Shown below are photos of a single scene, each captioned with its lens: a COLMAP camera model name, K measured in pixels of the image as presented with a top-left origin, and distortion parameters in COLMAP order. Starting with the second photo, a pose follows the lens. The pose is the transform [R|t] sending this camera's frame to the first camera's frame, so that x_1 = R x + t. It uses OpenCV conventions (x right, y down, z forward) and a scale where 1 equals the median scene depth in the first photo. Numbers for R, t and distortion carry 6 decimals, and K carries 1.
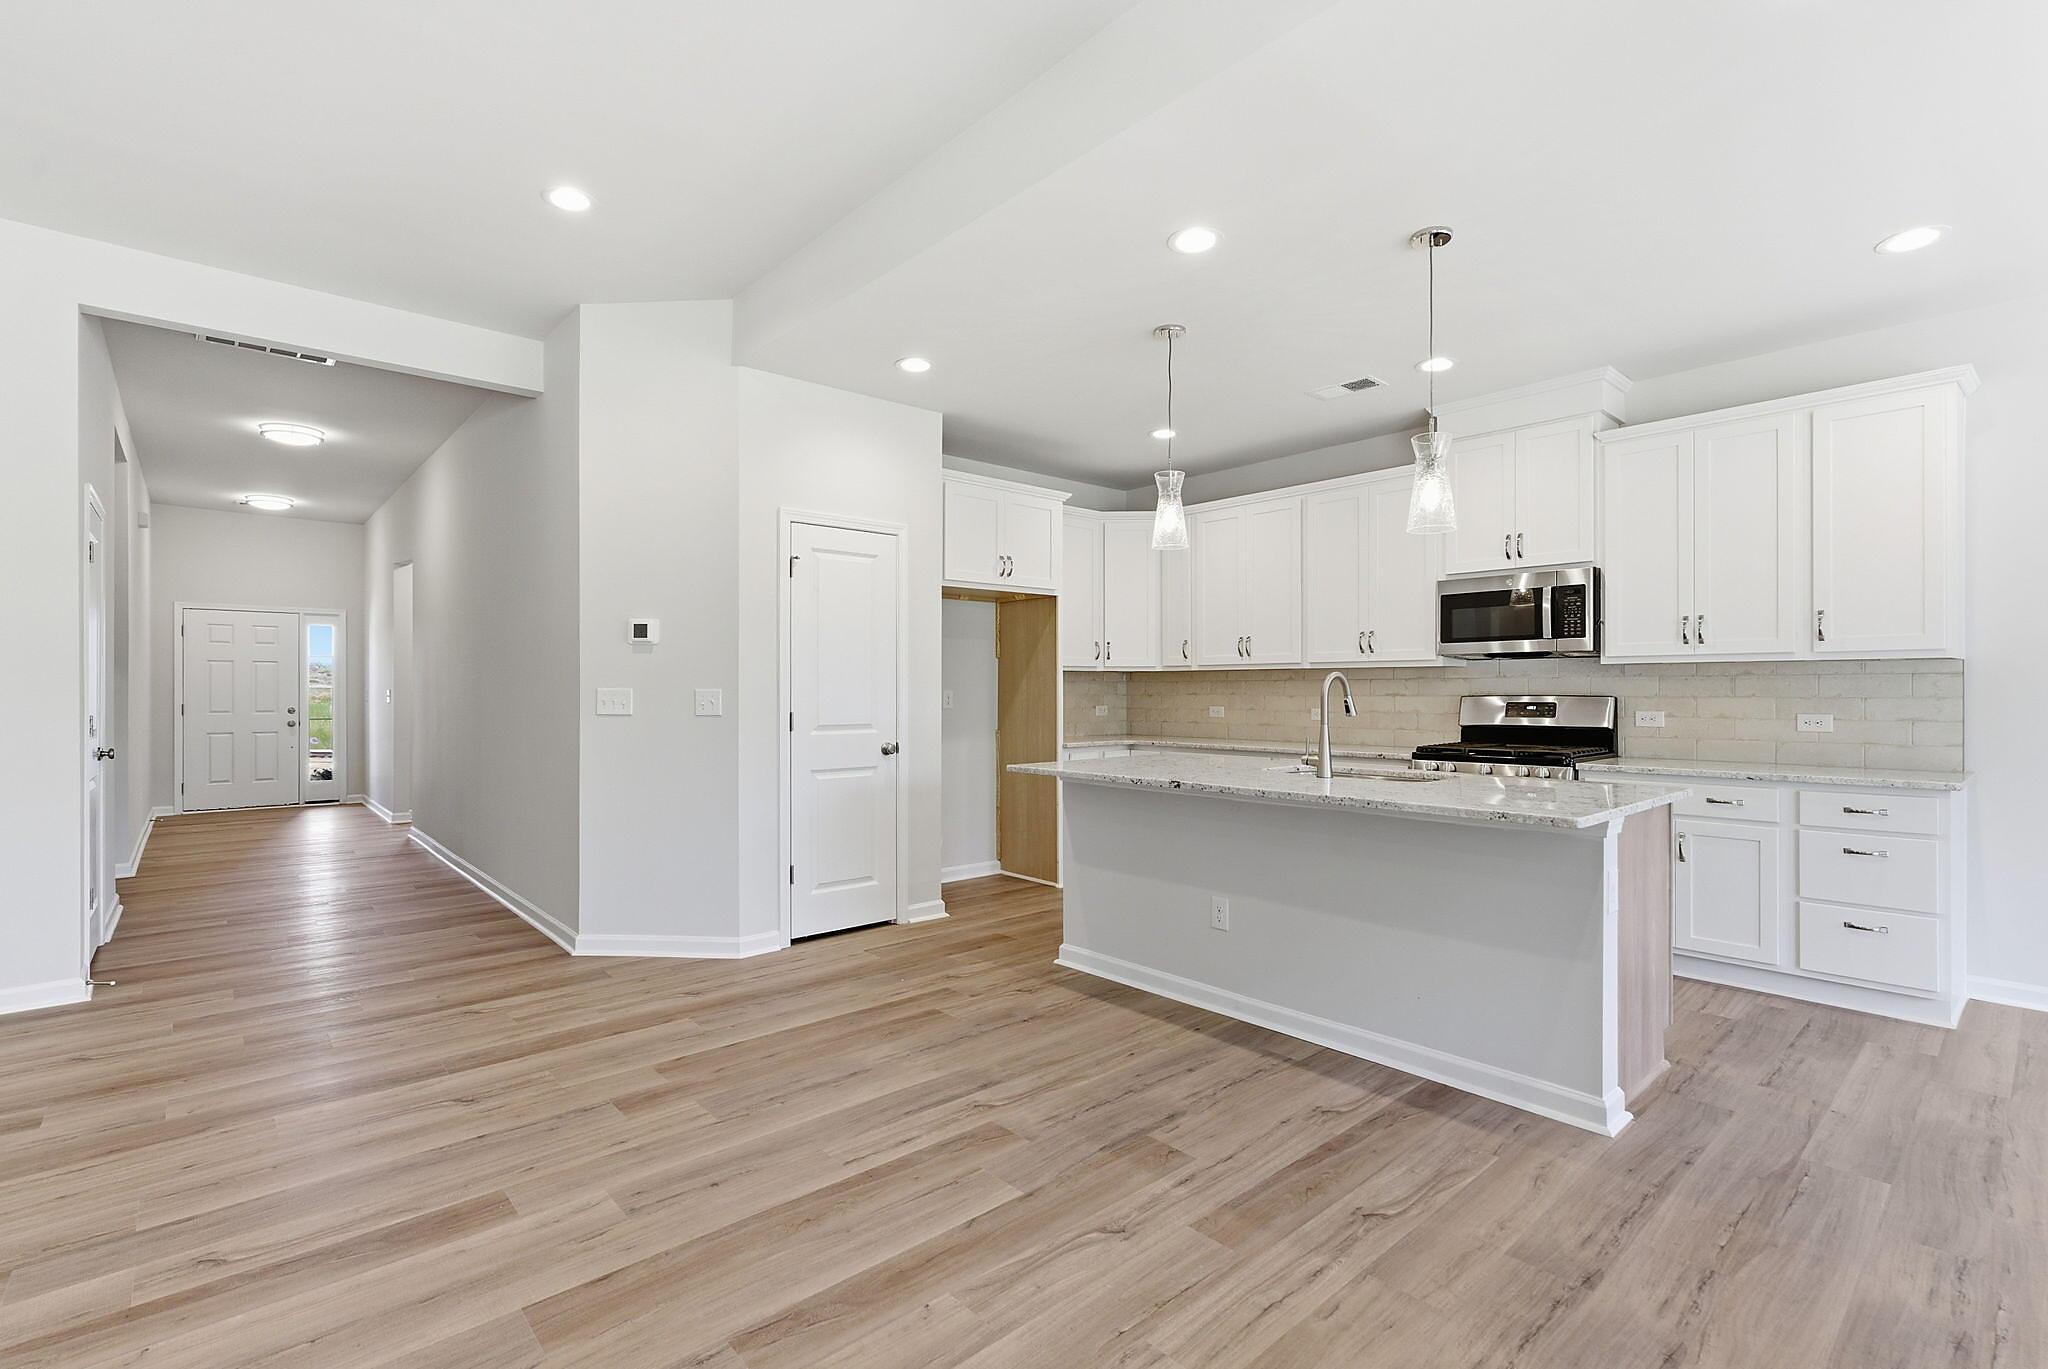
lens RADIAL K [[925.8, 0, 1029.6], [0, 925.8, 693.3], [0, 0, 1]] dist [-0.002875, 0.000545]
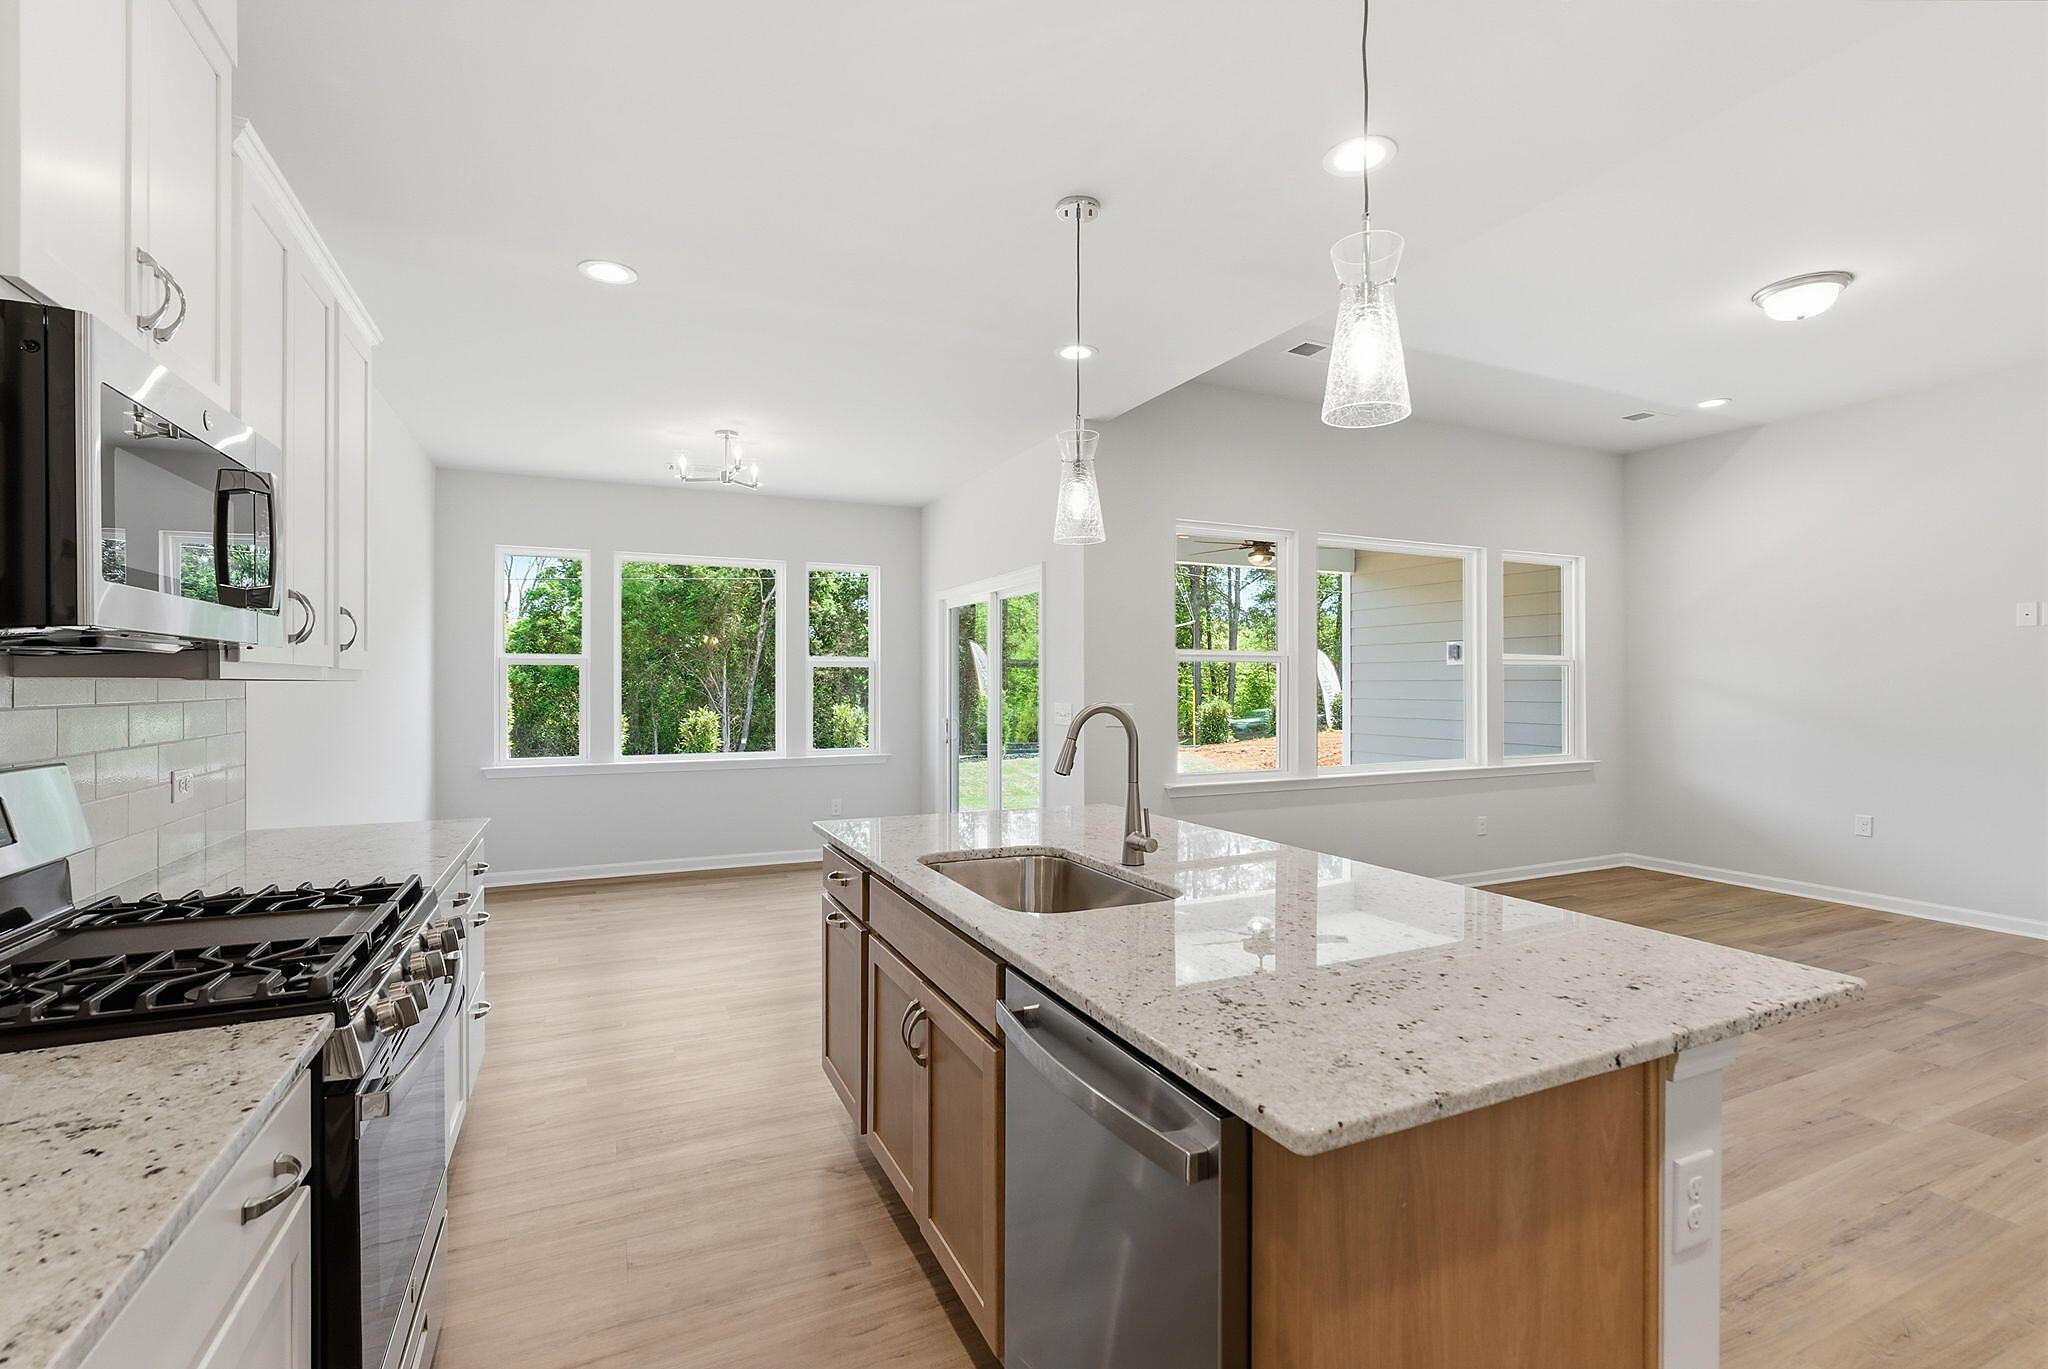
lens RADIAL K [[925.8, 0, 1033.7], [0, 925.8, 687.3], [0, 0, 1]] dist [-0.002875, 0.000545]
pose [[-0.960857, -0.000092, 0.277043, 0.181802], [0.001769, 0.999977, 0.006471, -0.034301], [-0.277037, 0.006708, -0.960836, 1.439849]]
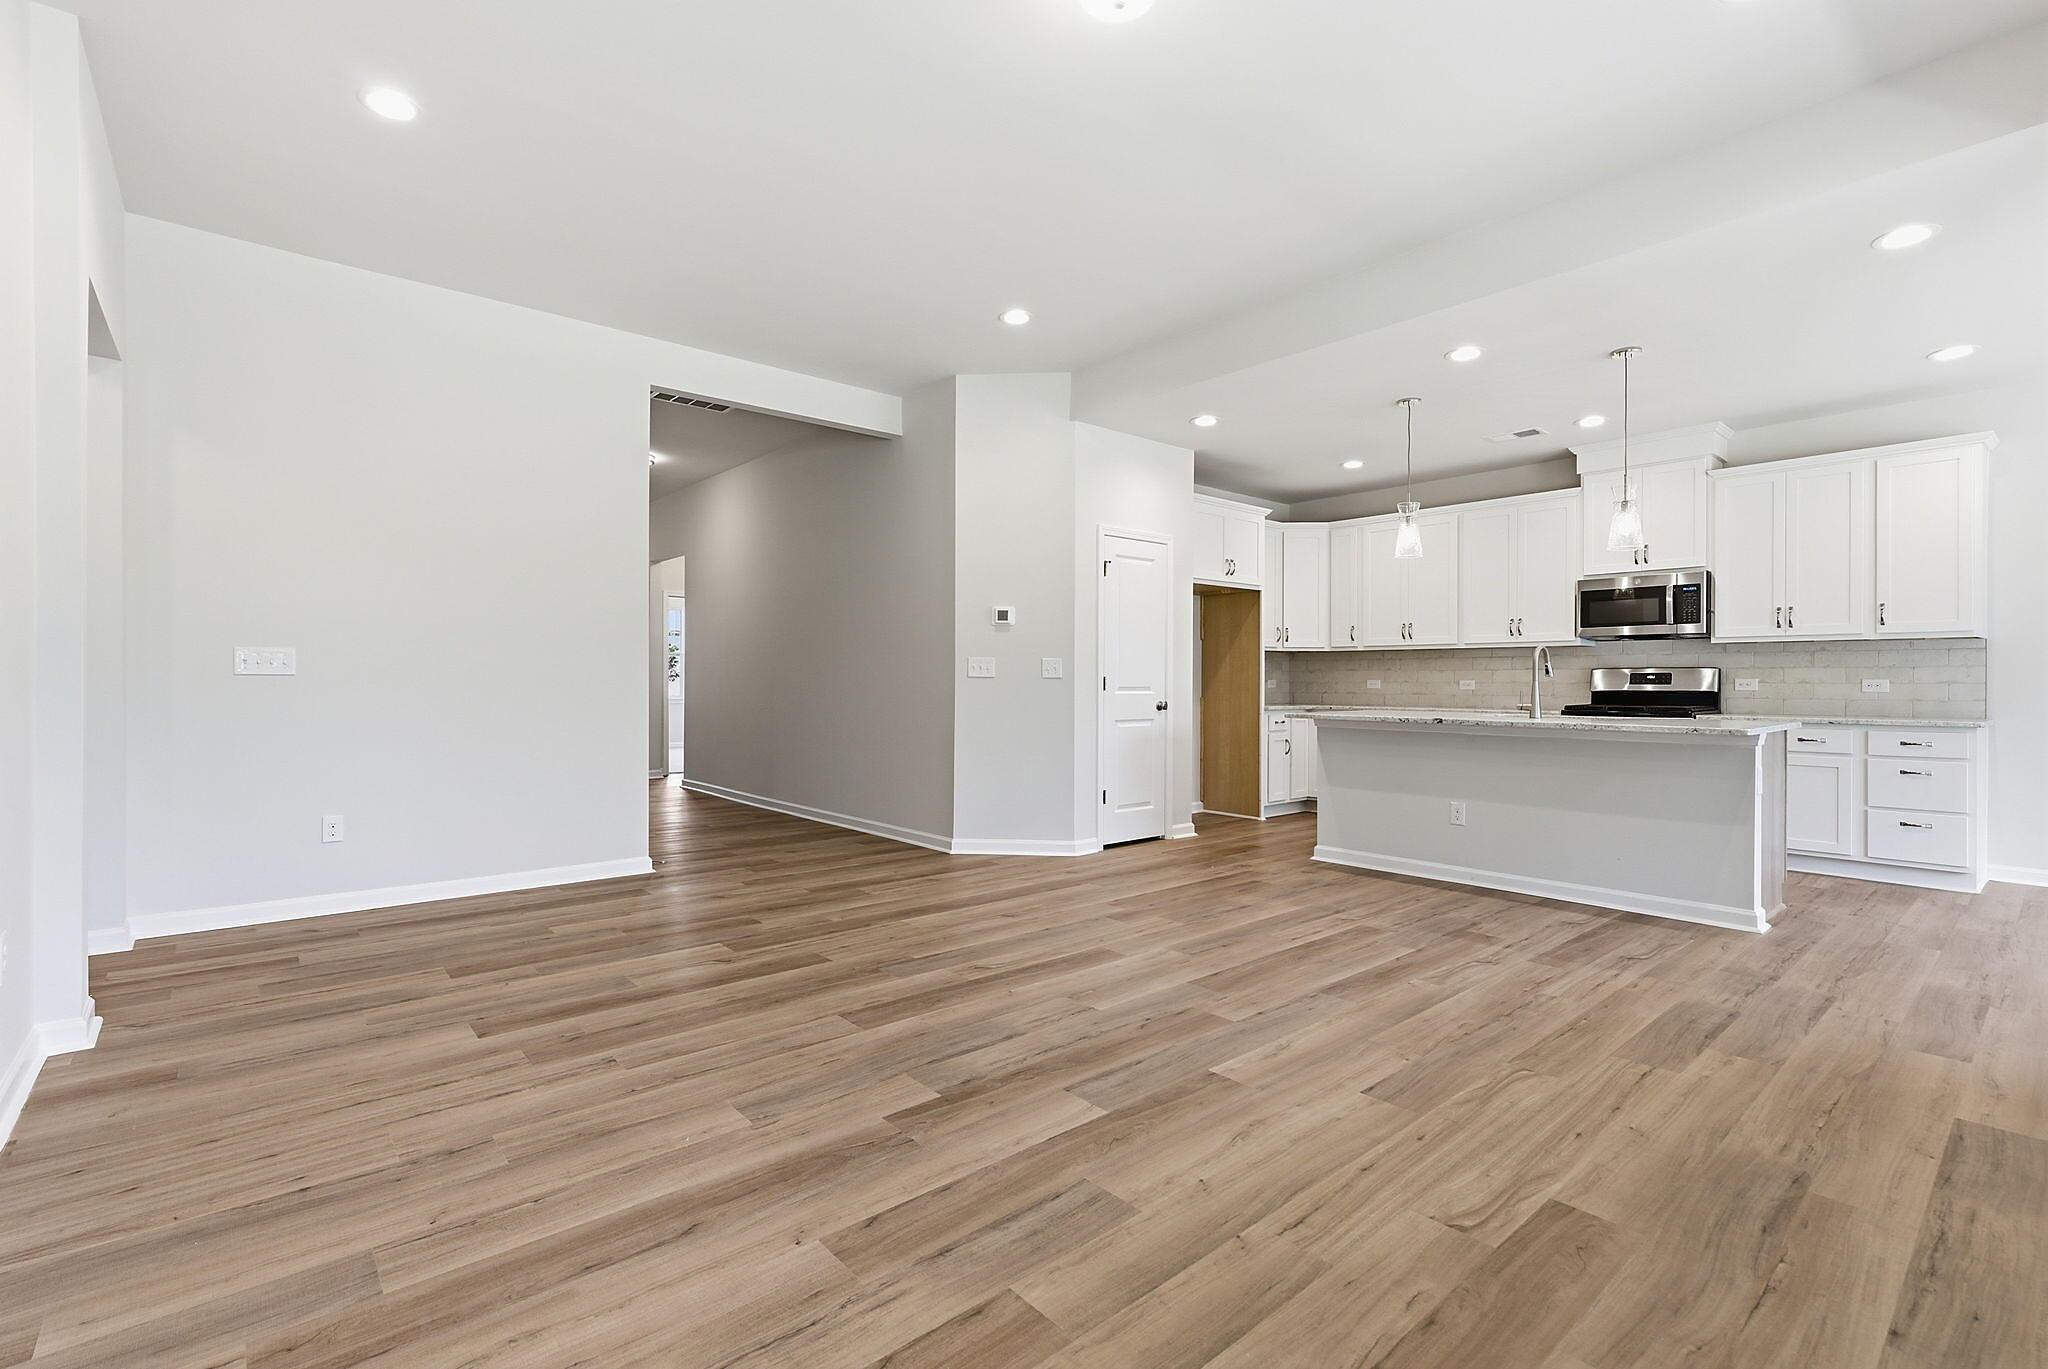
lens RADIAL K [[925.8, 0, 1026.1], [0, 925.8, 682.8], [0, 0, 1]] dist [-0.002875, 0.000545]
pose [[0.999897, 0.004650, -0.013543, -0.395751], [-0.004681, 0.999986, -0.002268, 0.037396], [0.013532, 0.002331, 0.999906, -0.390868]]
